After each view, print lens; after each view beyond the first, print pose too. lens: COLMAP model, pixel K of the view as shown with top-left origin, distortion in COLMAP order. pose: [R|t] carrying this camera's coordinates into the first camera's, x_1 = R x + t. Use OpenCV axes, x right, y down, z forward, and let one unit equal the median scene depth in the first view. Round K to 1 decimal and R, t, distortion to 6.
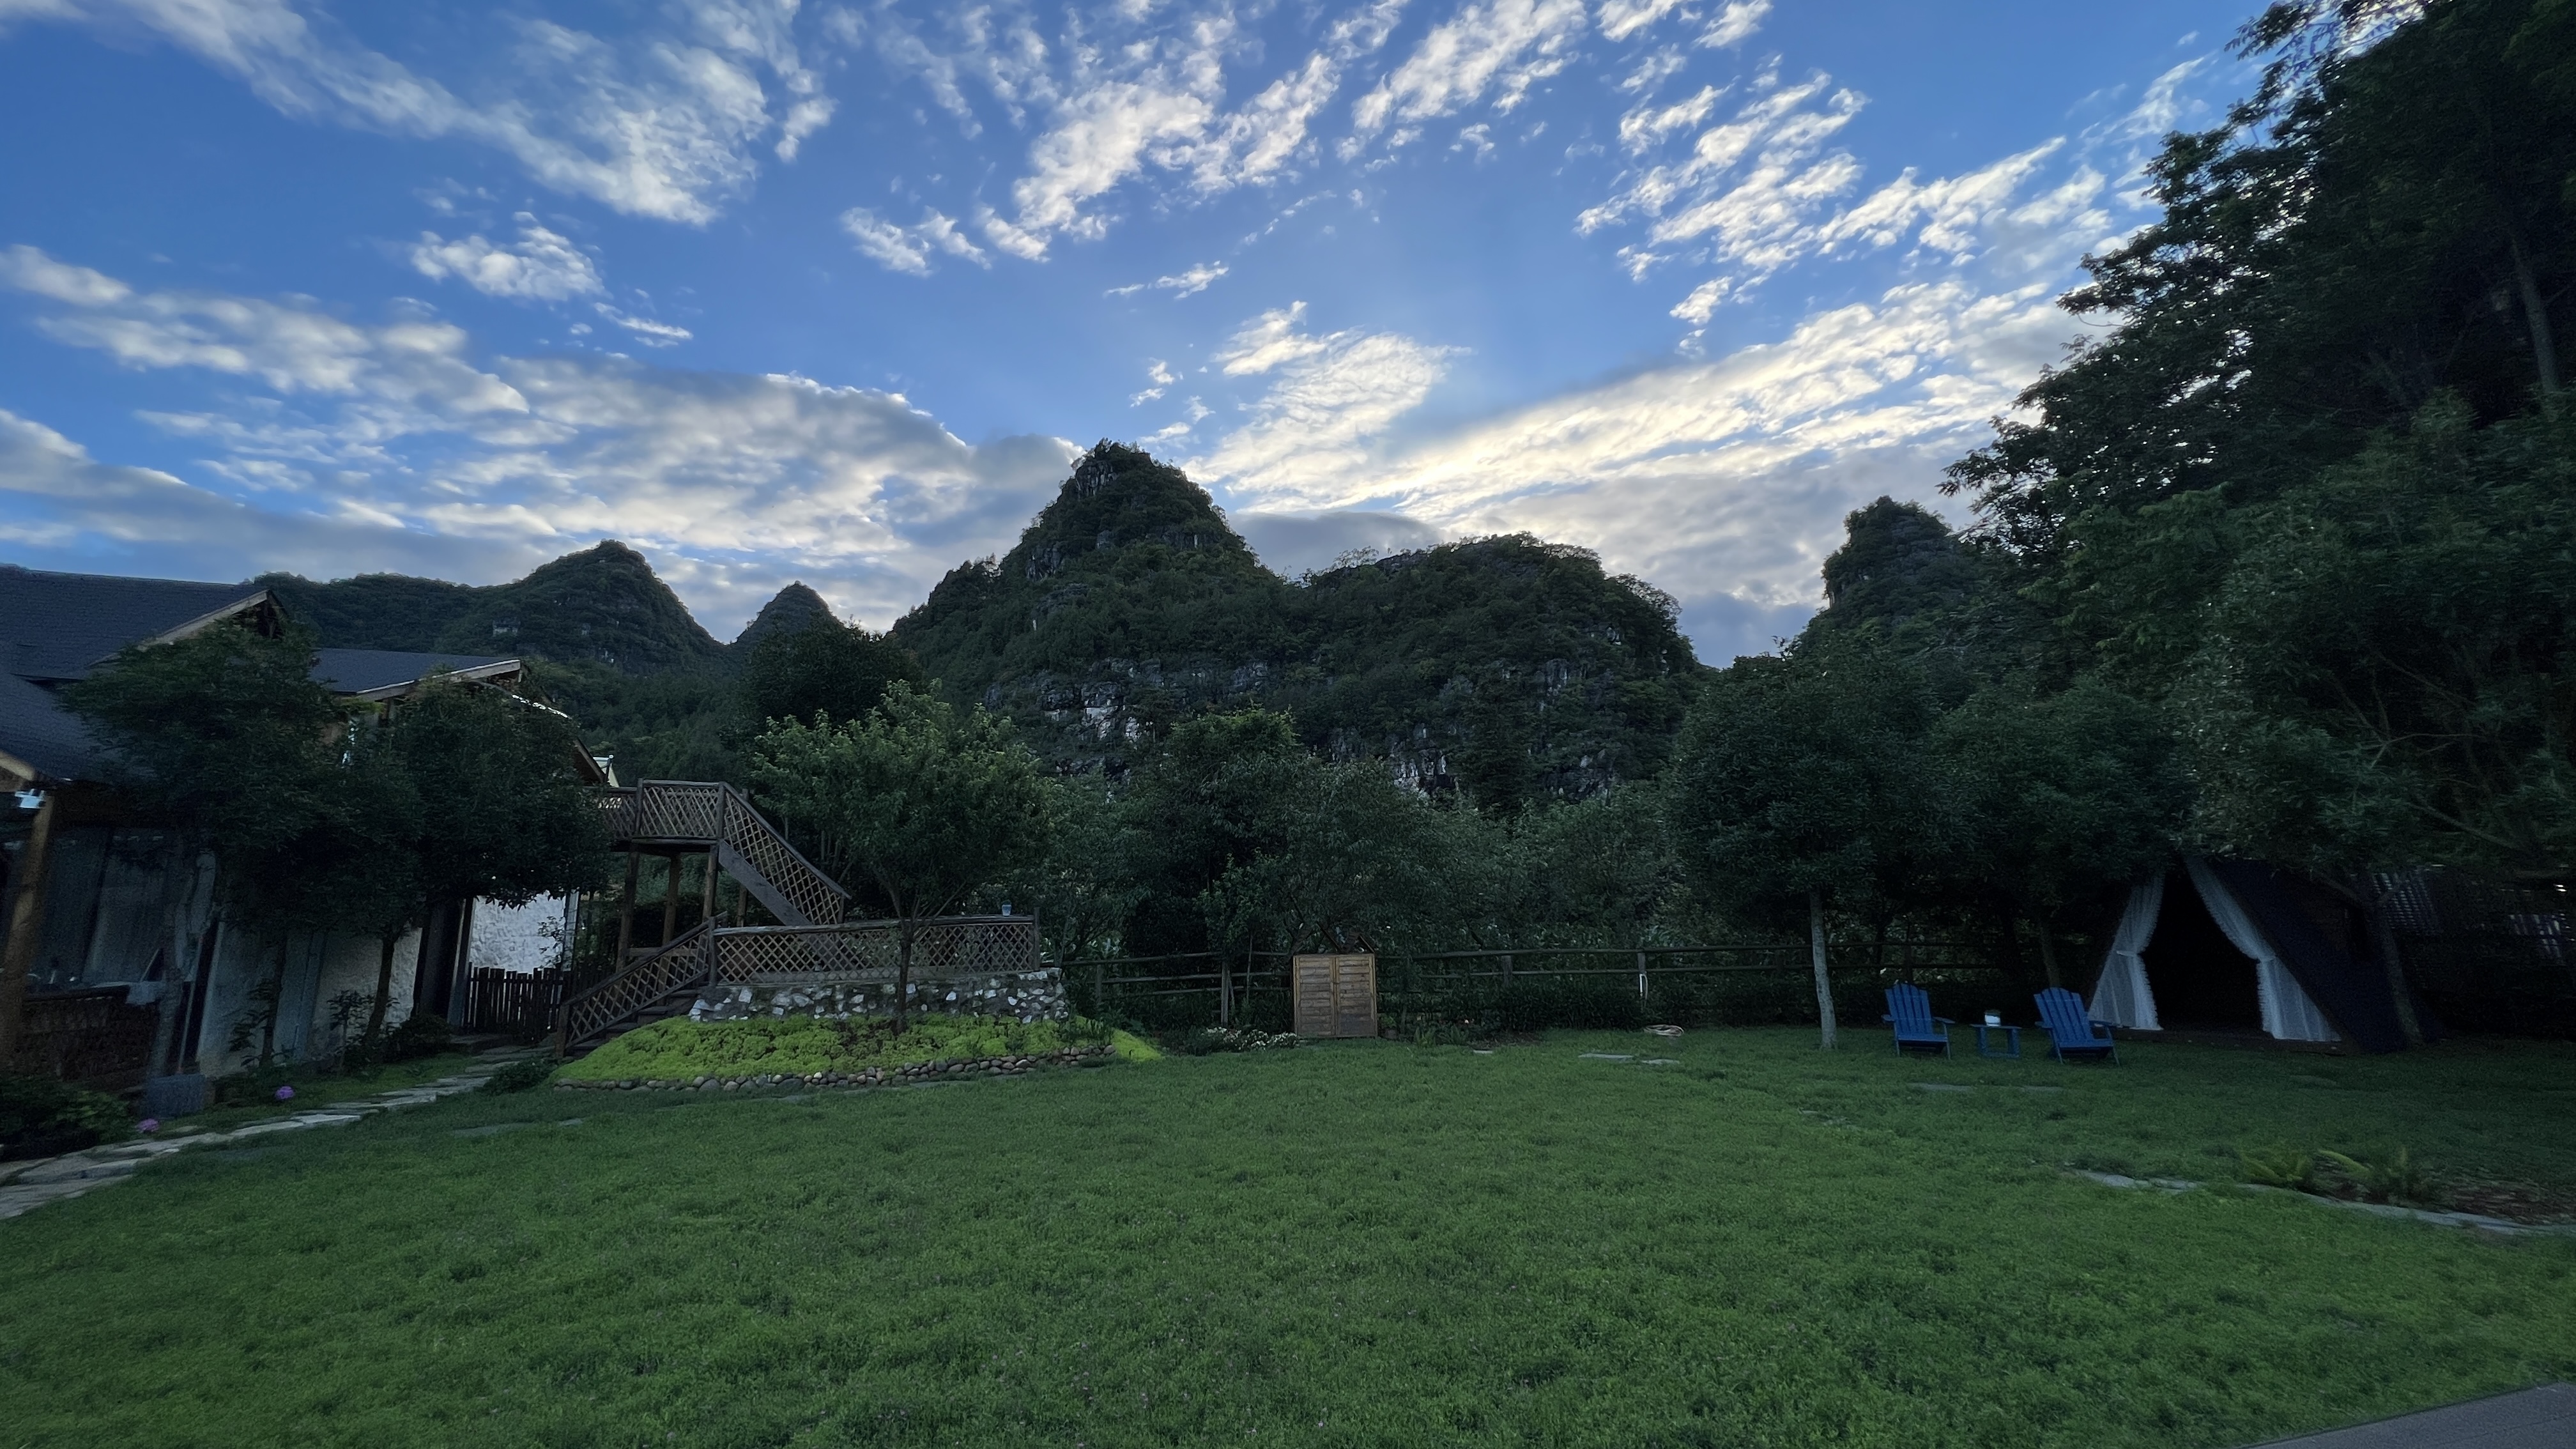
lens RADIAL K [[1037.5, 0, 1288.0], [0, 1037.5, 724.5], [0, 0, 1]] dist [-0.000894, 0.000001]
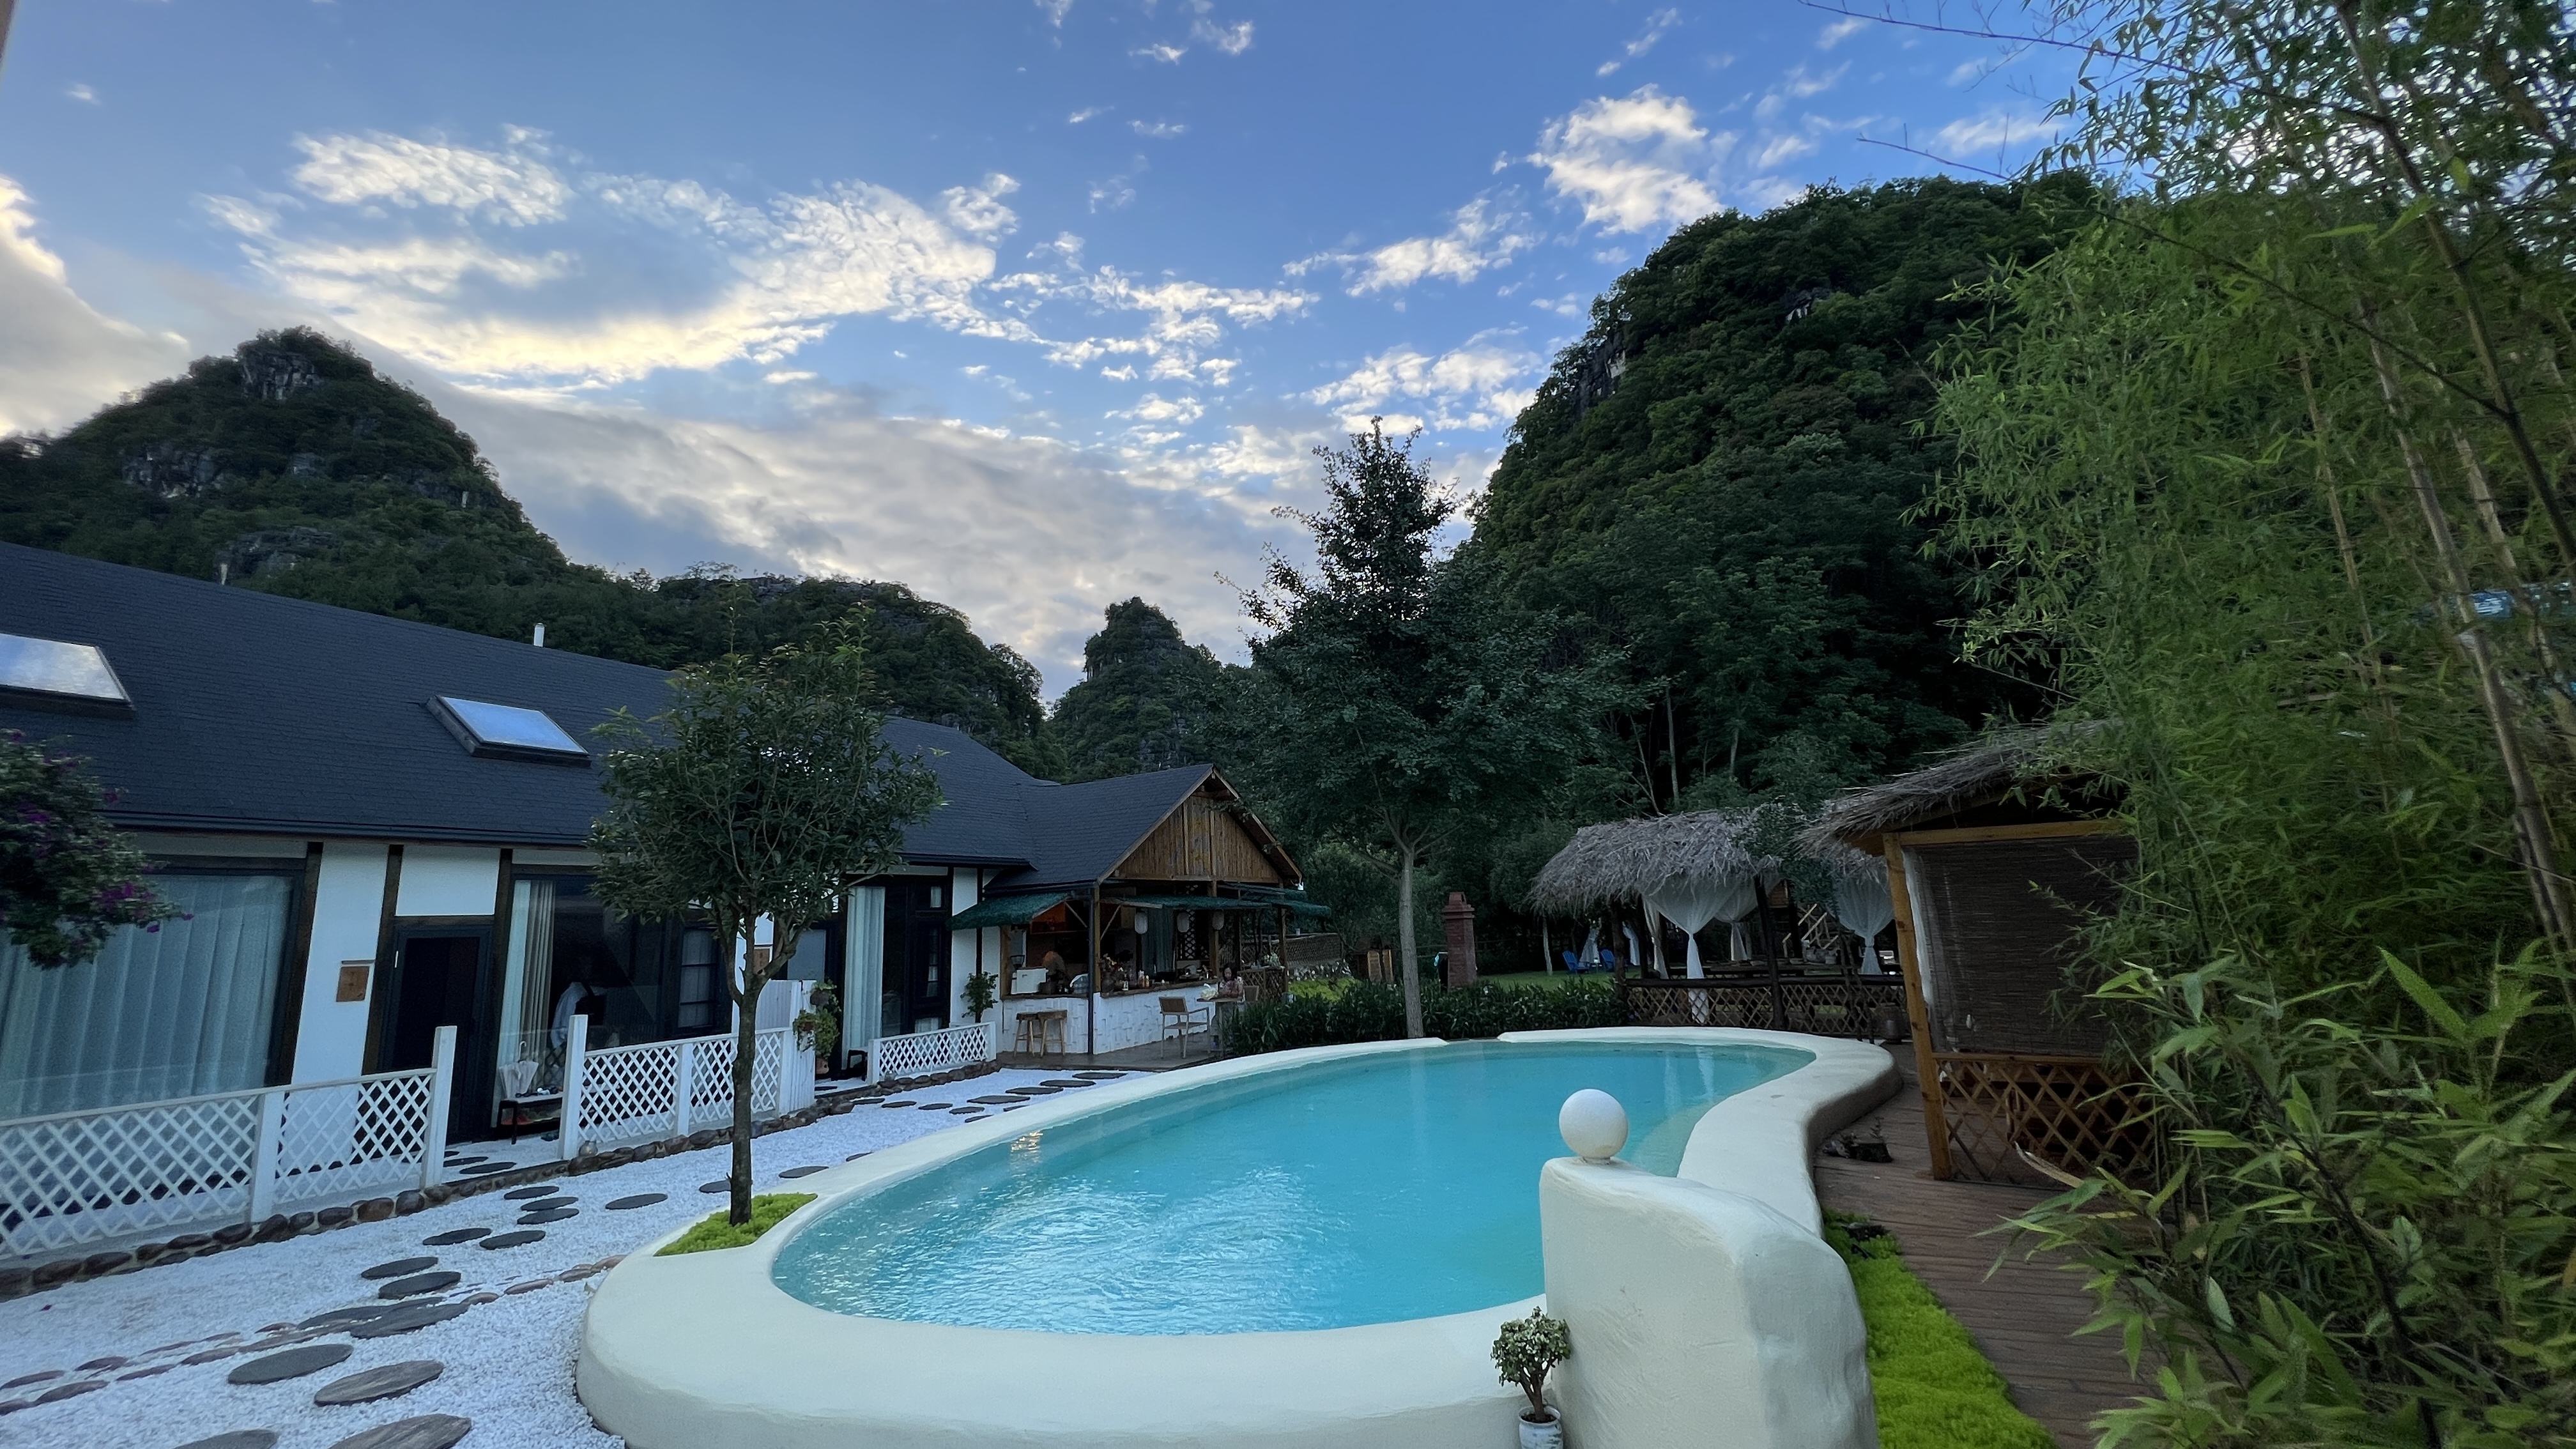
lens RADIAL K [[1037.5, 0, 1288.0], [0, 1037.5, 724.5], [0, 0, 1]] dist [-0.000894, 0.000001]
pose [[0.734618, 0.114896, 0.668682, -0.134151], [-0.093731, 0.993293, -0.067699, -0.006527], [-0.671976, -0.012943, 0.740460, -0.037080]]
